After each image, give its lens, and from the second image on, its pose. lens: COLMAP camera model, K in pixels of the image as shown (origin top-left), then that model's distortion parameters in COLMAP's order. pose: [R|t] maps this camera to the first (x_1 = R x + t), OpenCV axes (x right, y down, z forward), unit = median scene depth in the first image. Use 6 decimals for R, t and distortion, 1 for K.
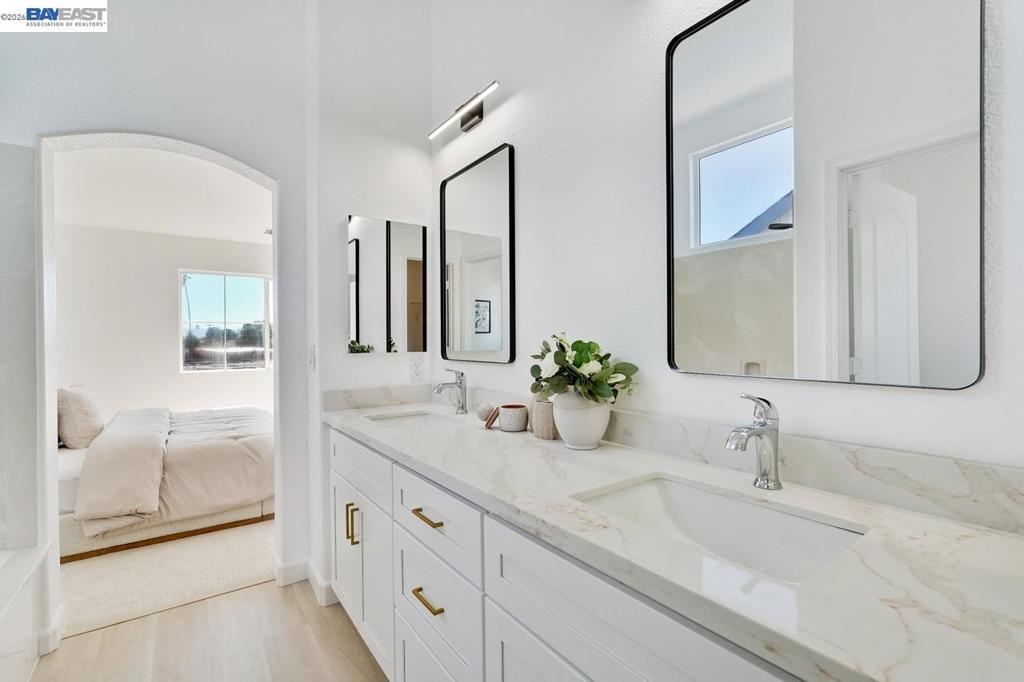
lens RADIAL K [[454.1, 0, 512.0], [0, 454.1, 341.0], [0, 0, 1]] dist [-0.014125, 0.008739]
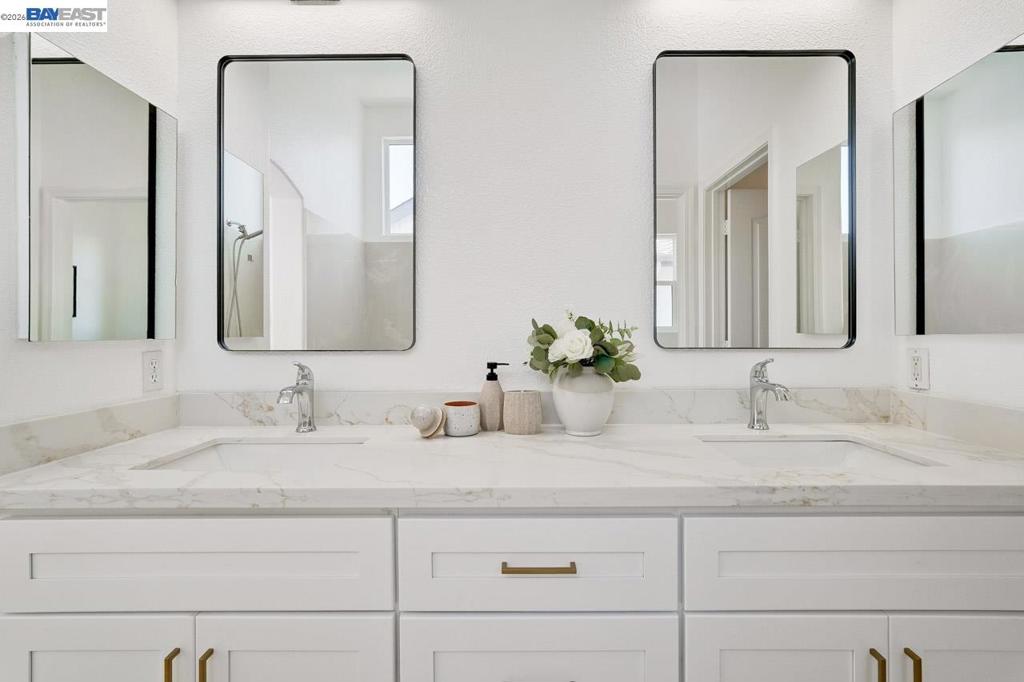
lens RADIAL K [[454.1, 0, 512.0], [0, 454.1, 341.0], [0, 0, 1]] dist [-0.014125, 0.008739]
pose [[0.588803, -0.008169, 0.808235, -0.717868], [-0.003737, 0.999911, 0.012829, 0.031490], [-0.808268, -0.010574, 0.588720, 0.583064]]
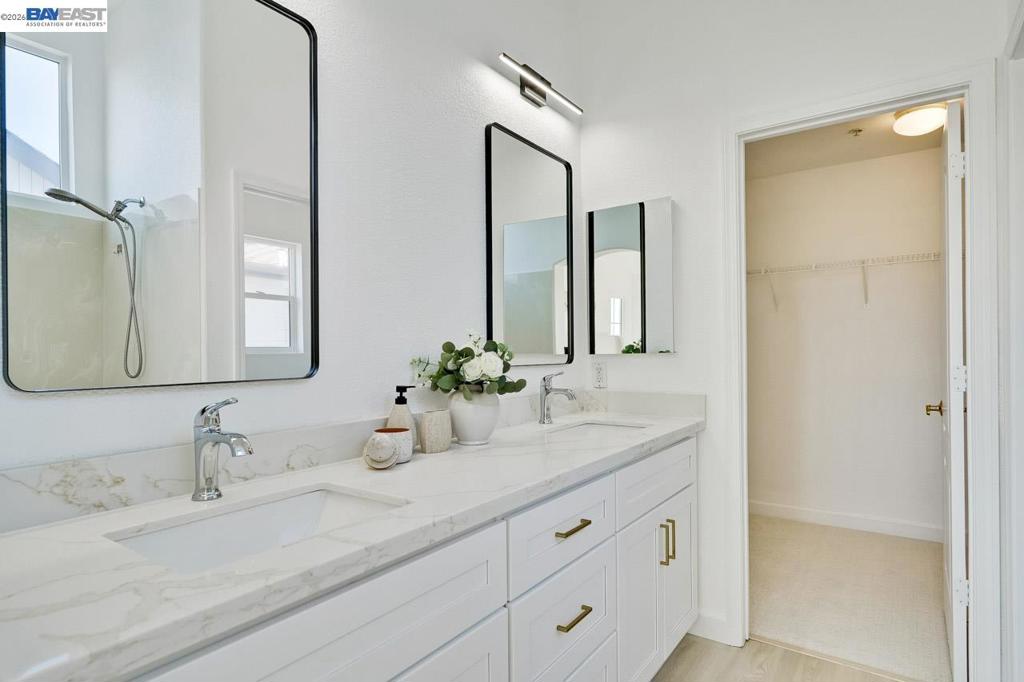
lens RADIAL K [[548.2, 0, 513.5], [0, 548.2, 349.9], [0, 0, 1]] dist [0.000087, 0.000910]
pose [[-0.324264, 0.009562, 0.945918, -1.142326], [0.007351, 0.999944, -0.007588, 0.024897], [-0.945938, 0.004493, -0.324316, 1.376639]]
